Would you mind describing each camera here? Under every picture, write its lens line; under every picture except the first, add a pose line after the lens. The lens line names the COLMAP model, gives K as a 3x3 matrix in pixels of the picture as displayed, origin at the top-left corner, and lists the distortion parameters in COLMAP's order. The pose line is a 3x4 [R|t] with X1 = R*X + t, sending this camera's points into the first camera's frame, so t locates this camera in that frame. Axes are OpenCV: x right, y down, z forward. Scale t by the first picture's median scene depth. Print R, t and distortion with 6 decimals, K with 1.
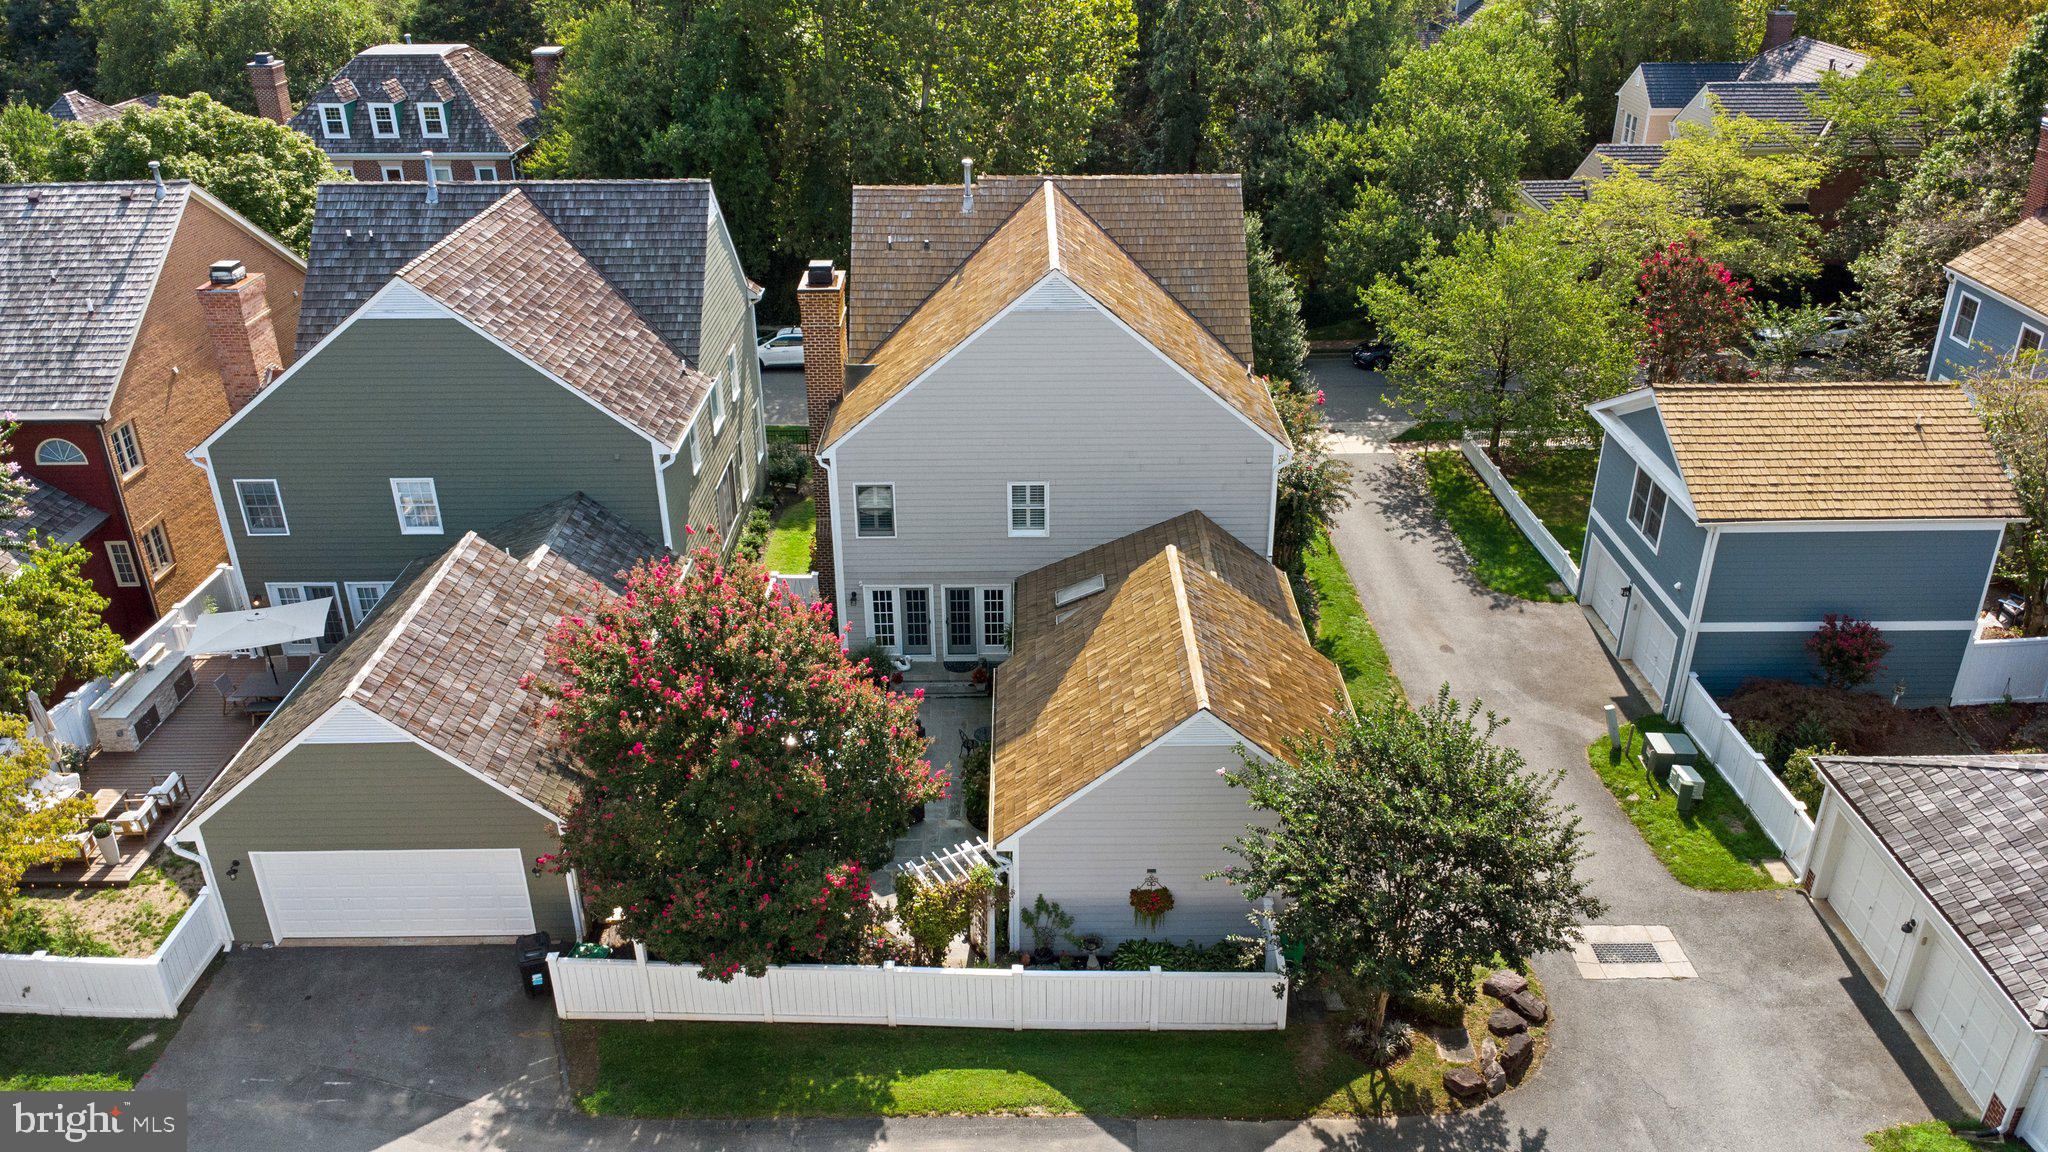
lens RADIAL K [[1492.7, 0, 1022.9], [0, 1492.7, 576.9], [0, 0, 1]] dist [0.026000, -0.008804]
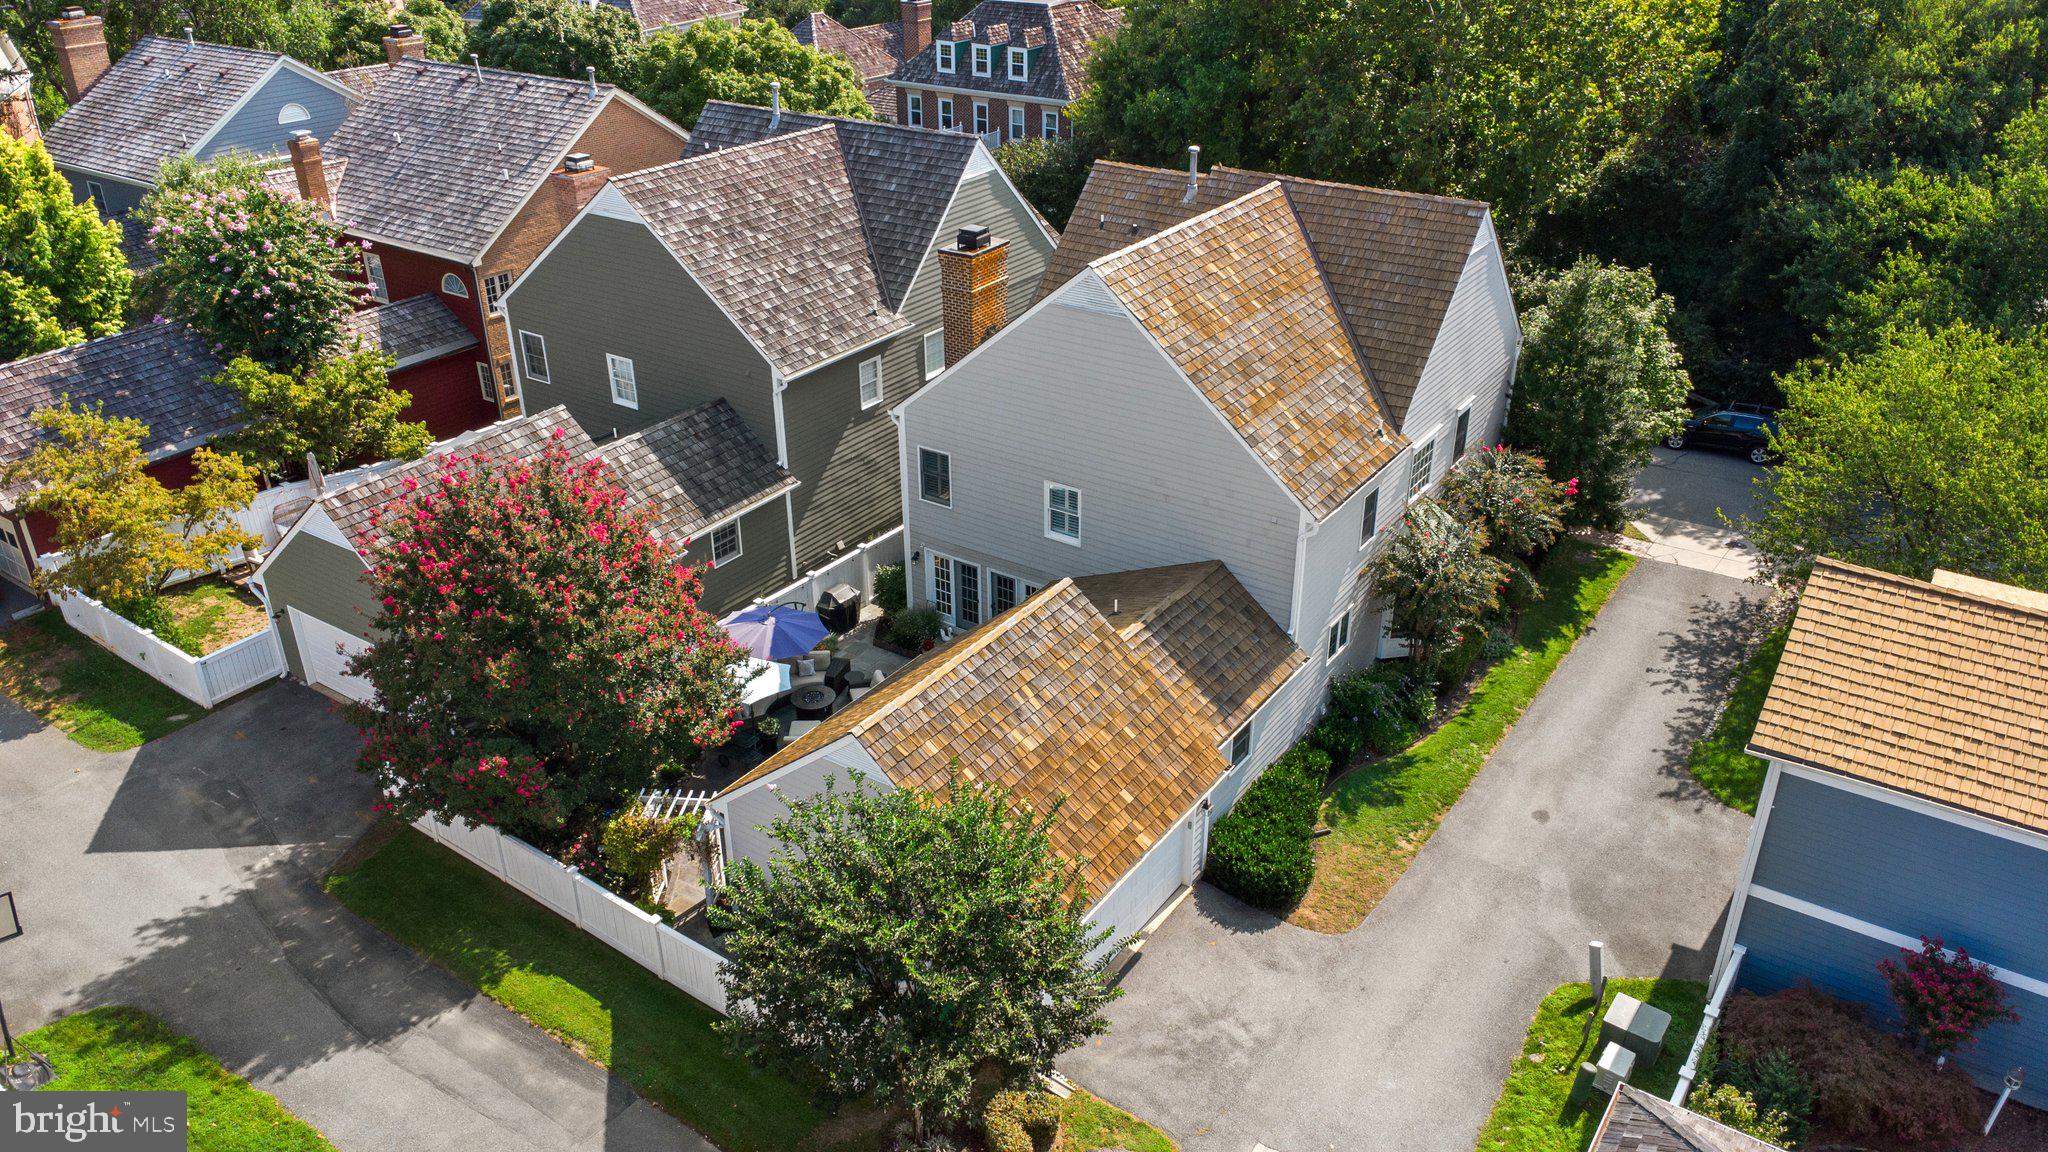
lens RADIAL K [[1492.7, 0, 1025.5], [0, 1492.7, 574.0], [0, 0, 1]] dist [0.026000, -0.008804]
pose [[0.822624, 0.266015, -0.502519, 0.467907], [-0.257427, 0.962283, 0.087990, -0.084894], [0.506973, 0.056980, 0.860077, 0.170192]]
